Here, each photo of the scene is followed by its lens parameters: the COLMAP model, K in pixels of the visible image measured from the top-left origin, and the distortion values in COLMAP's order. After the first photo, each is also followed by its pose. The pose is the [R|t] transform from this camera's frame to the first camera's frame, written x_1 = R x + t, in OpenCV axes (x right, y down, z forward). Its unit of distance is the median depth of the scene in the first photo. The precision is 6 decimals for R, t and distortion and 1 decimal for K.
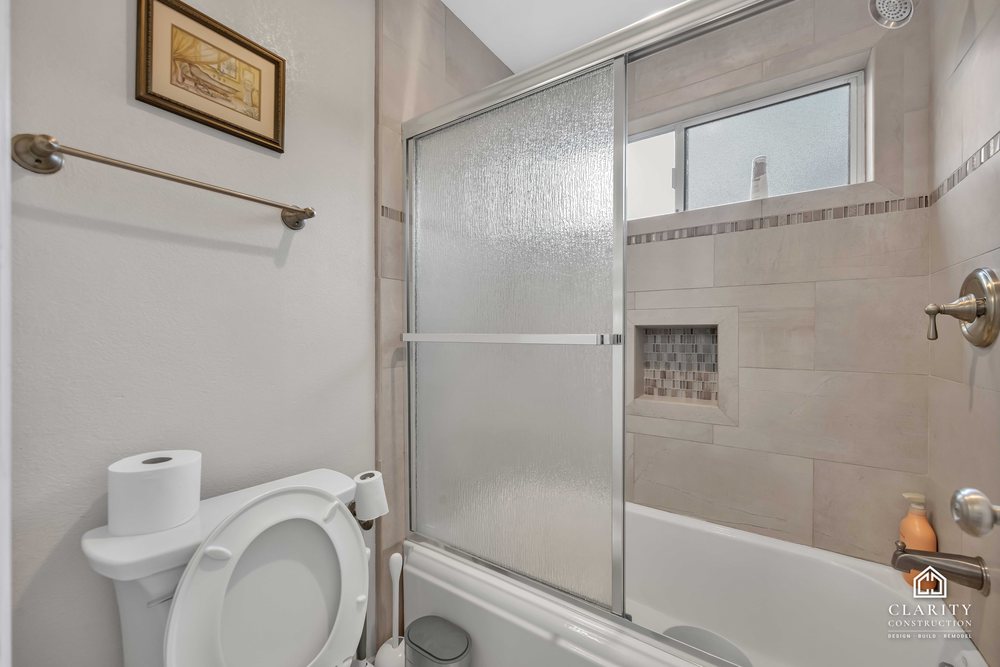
lens RADIAL K [[400.6, 0, 504.7], [0, 400.6, 337.4], [0, 0, 1]] dist [0.003342, 0.000012]
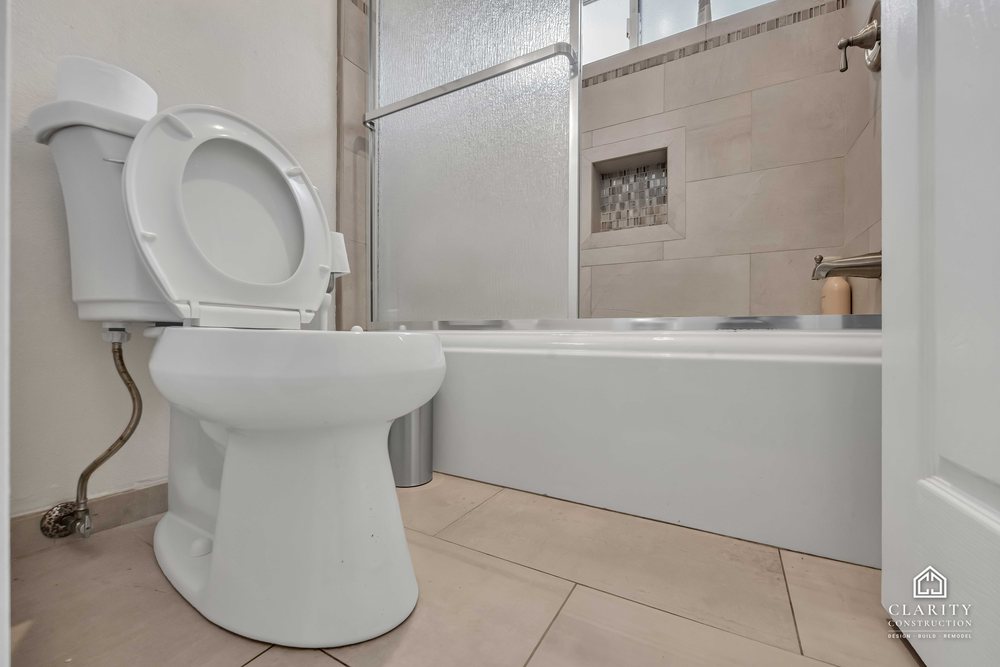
lens RADIAL K [[404.3, 0, 502.6], [0, 404.3, 331.5], [0, 0, 1]] dist [0.000181, -0.000210]
pose [[0.996505, 0.005606, 0.083345, 0.007367], [-0.005049, 0.999963, -0.006899, 0.504554], [-0.083381, 0.006454, 0.996497, -0.036510]]
